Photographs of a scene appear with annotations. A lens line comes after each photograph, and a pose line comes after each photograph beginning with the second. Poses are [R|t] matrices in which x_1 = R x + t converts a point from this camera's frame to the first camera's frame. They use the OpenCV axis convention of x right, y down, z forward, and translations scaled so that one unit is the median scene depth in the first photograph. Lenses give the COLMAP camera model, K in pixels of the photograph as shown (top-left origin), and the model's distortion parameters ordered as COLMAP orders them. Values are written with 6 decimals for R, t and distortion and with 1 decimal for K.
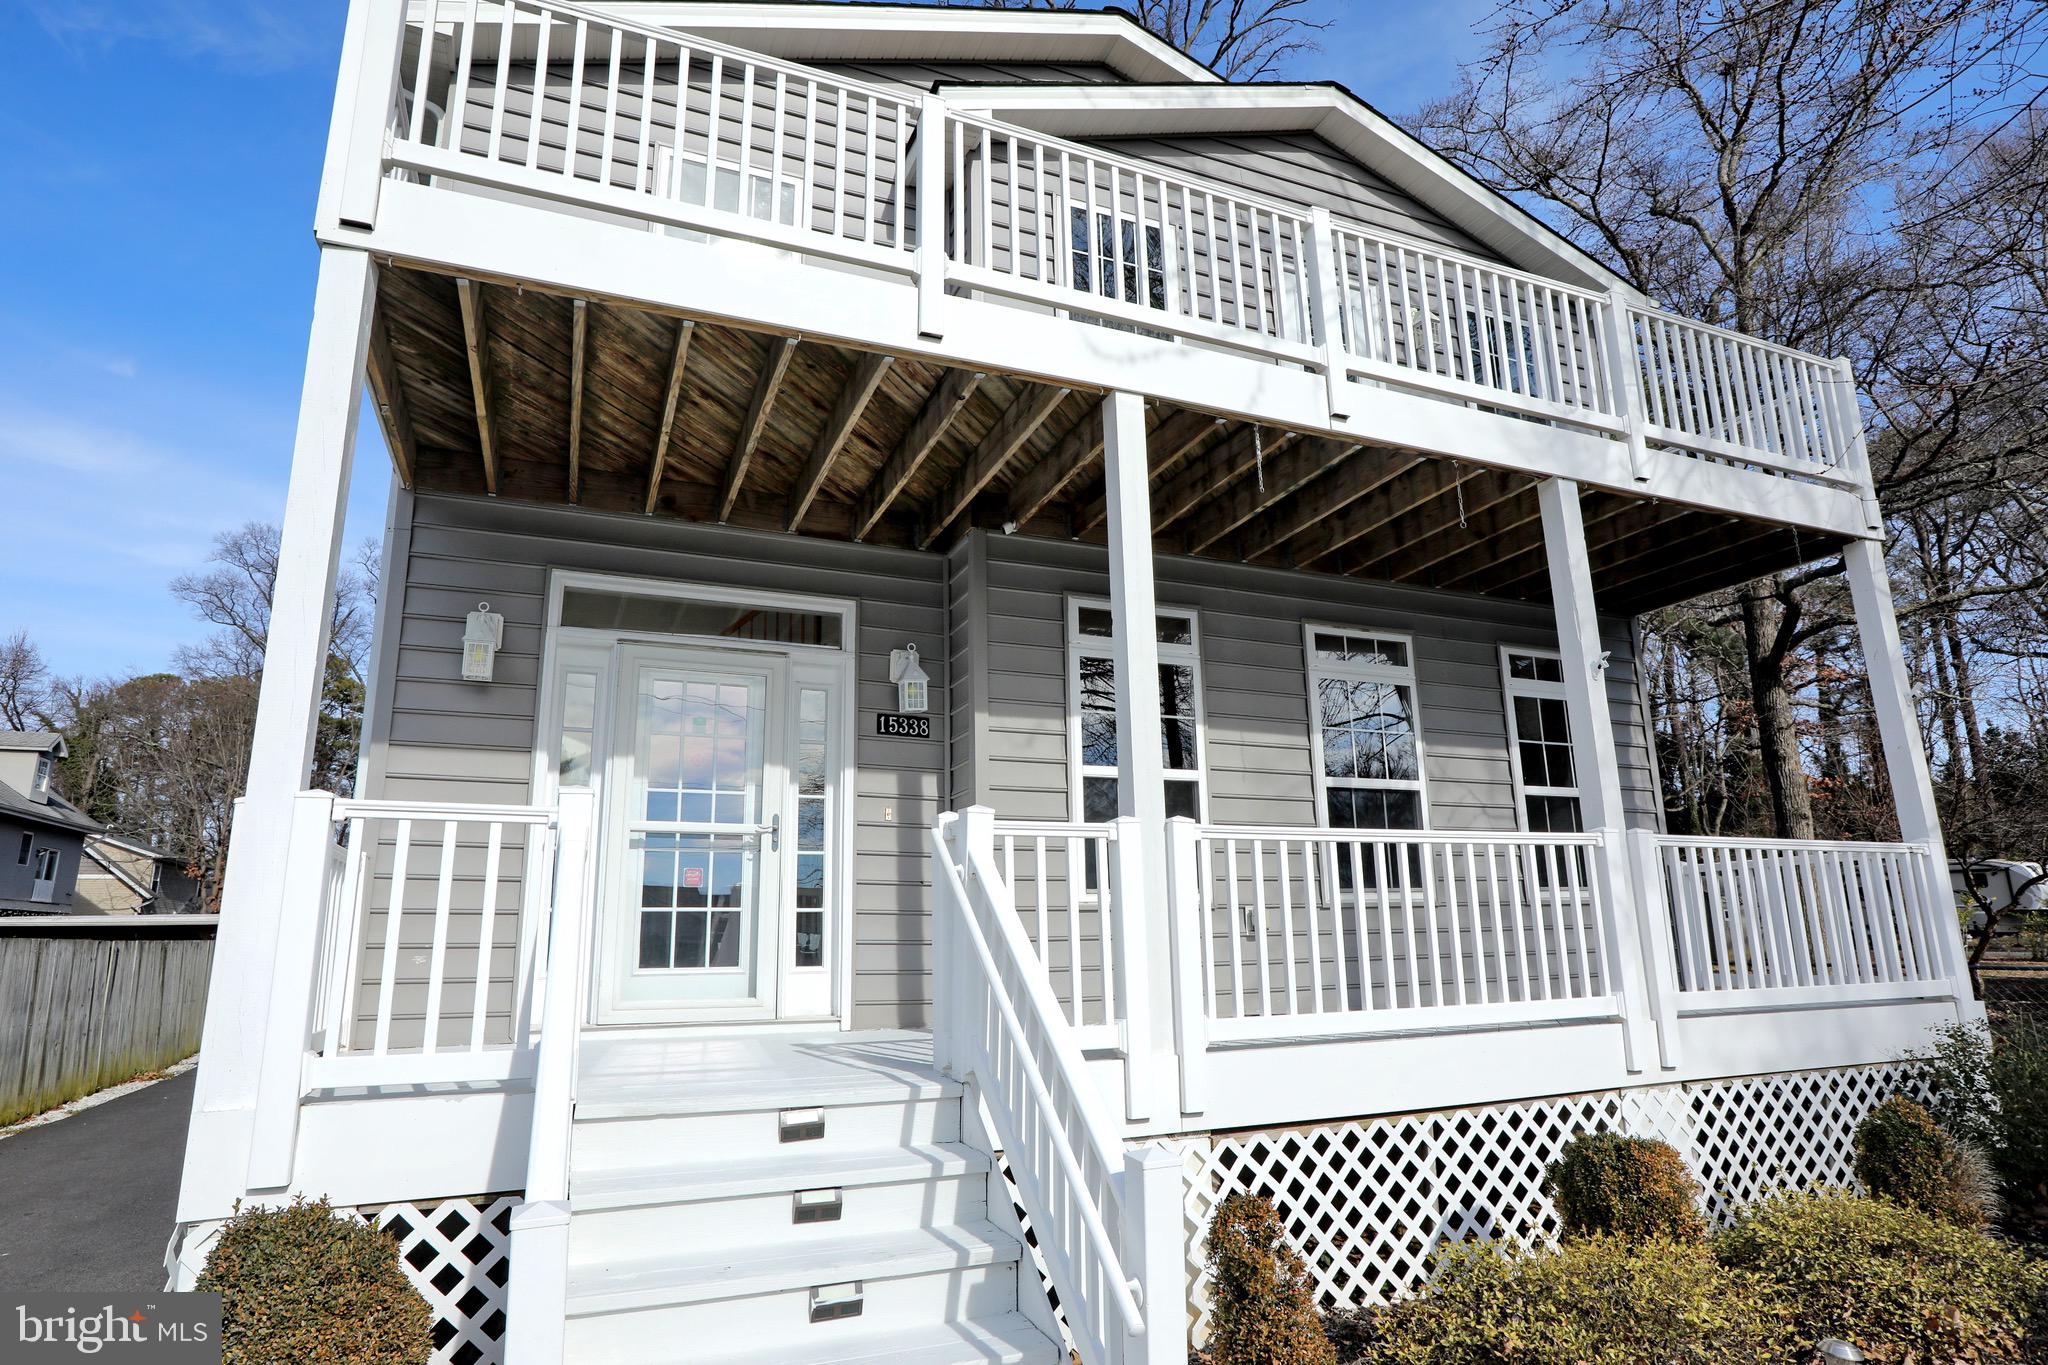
lens RADIAL K [[1119.0, 0, 1024.0], [0, 1119.0, 682.5], [0, 0, 1]] dist [-0.050987, 0.033754]
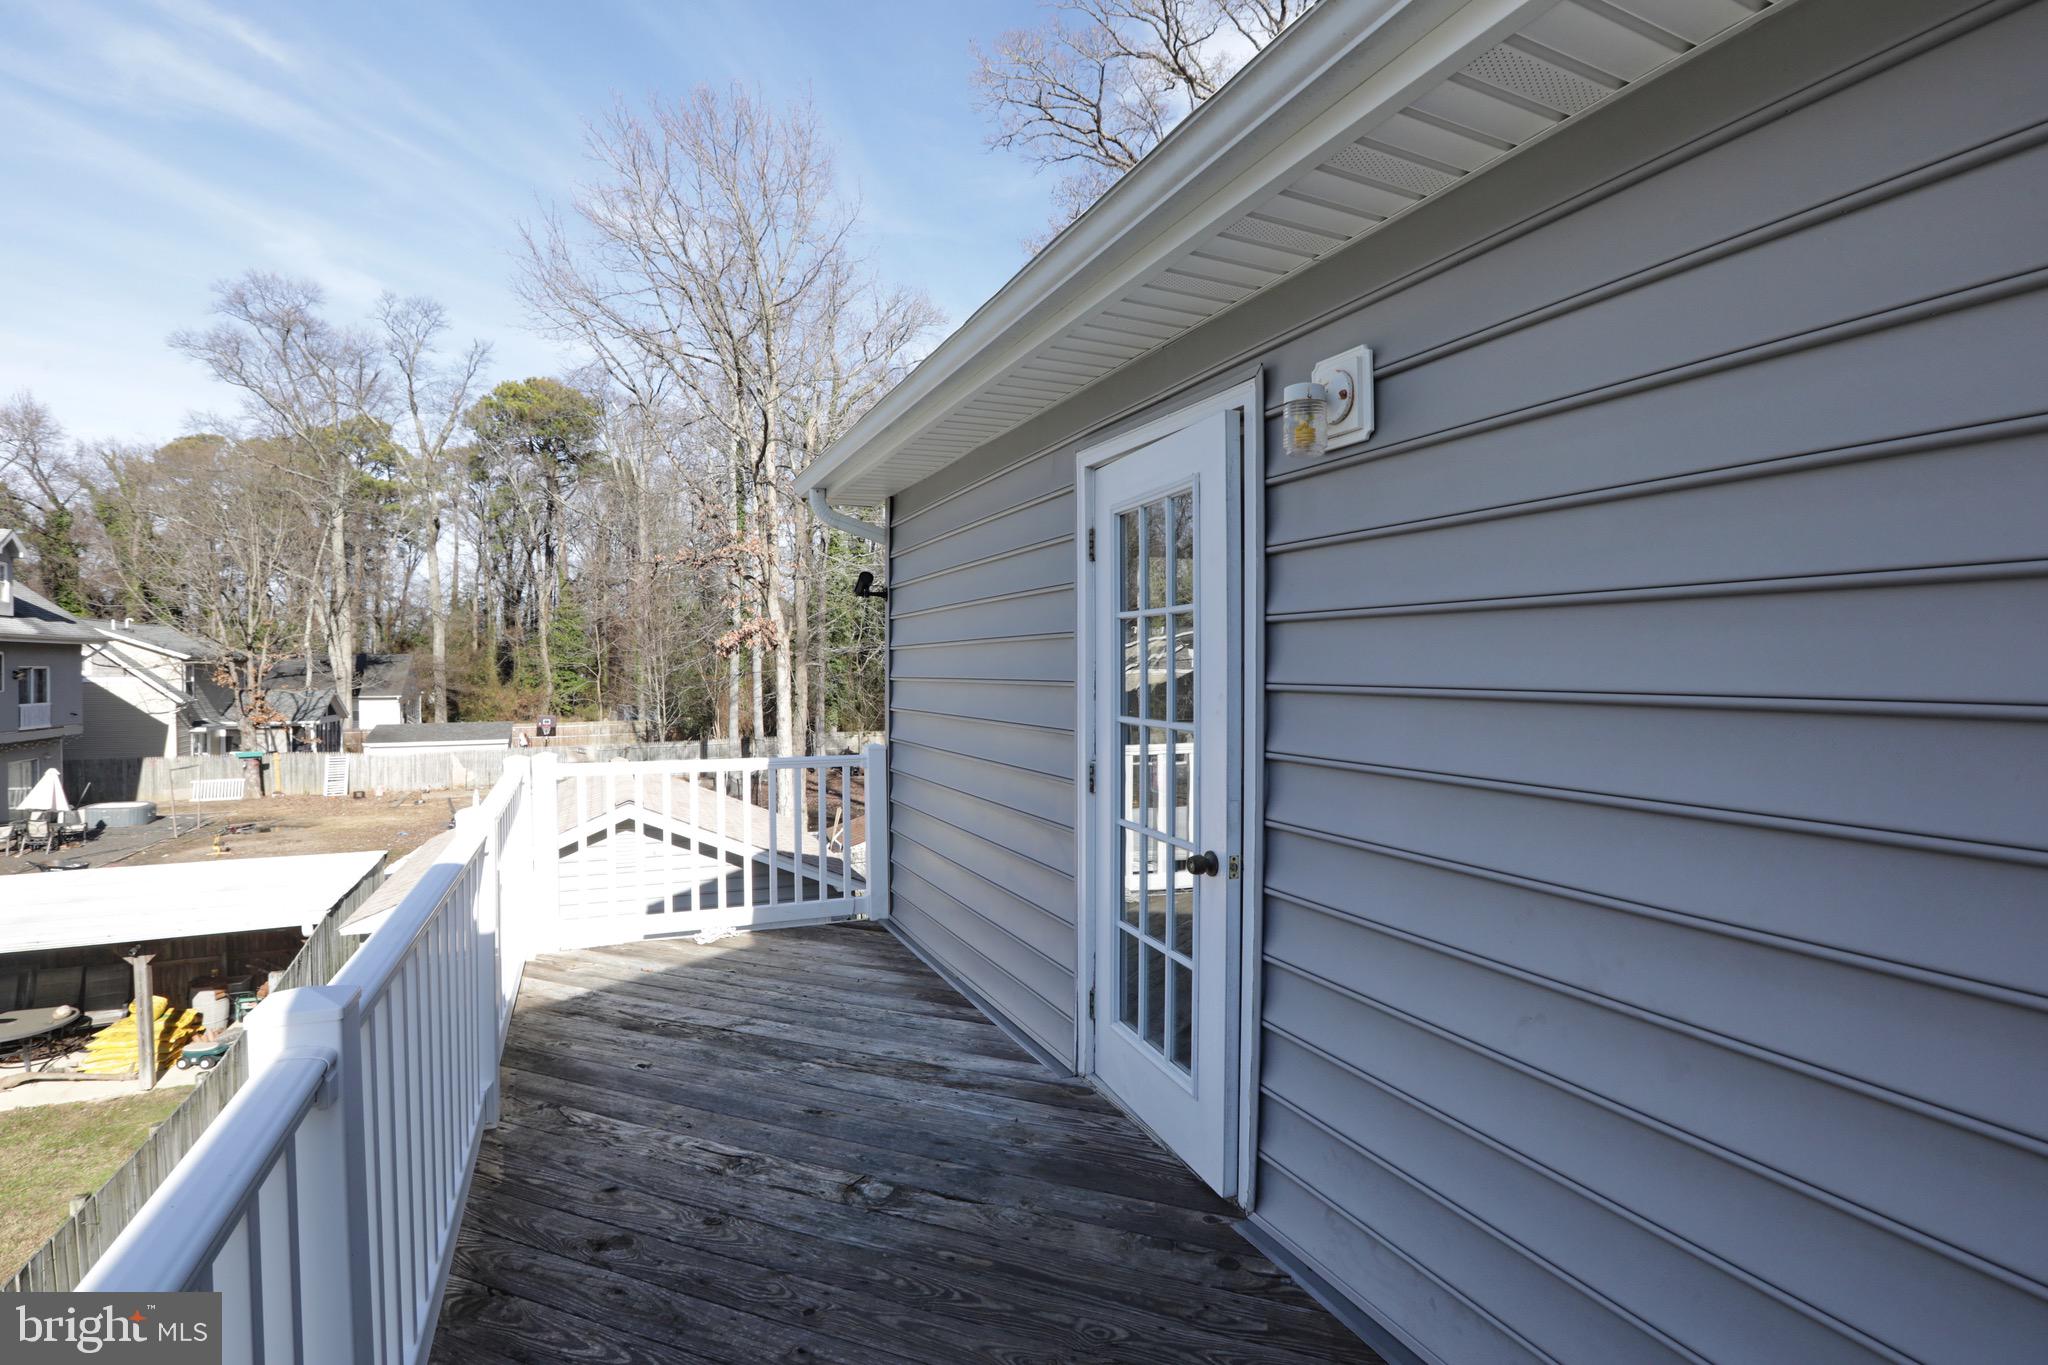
lens RADIAL K [[930.6, 0, 1024.0], [0, 930.6, 682.5], [0, 0, 1]] dist [-0.043893, 0.011359]
pose [[0.999019, 0.017290, 0.040761, -1.129787], [-0.026676, 0.969799, 0.242442, -0.157138], [-0.035338, -0.243291, 0.969309, 2.154183]]
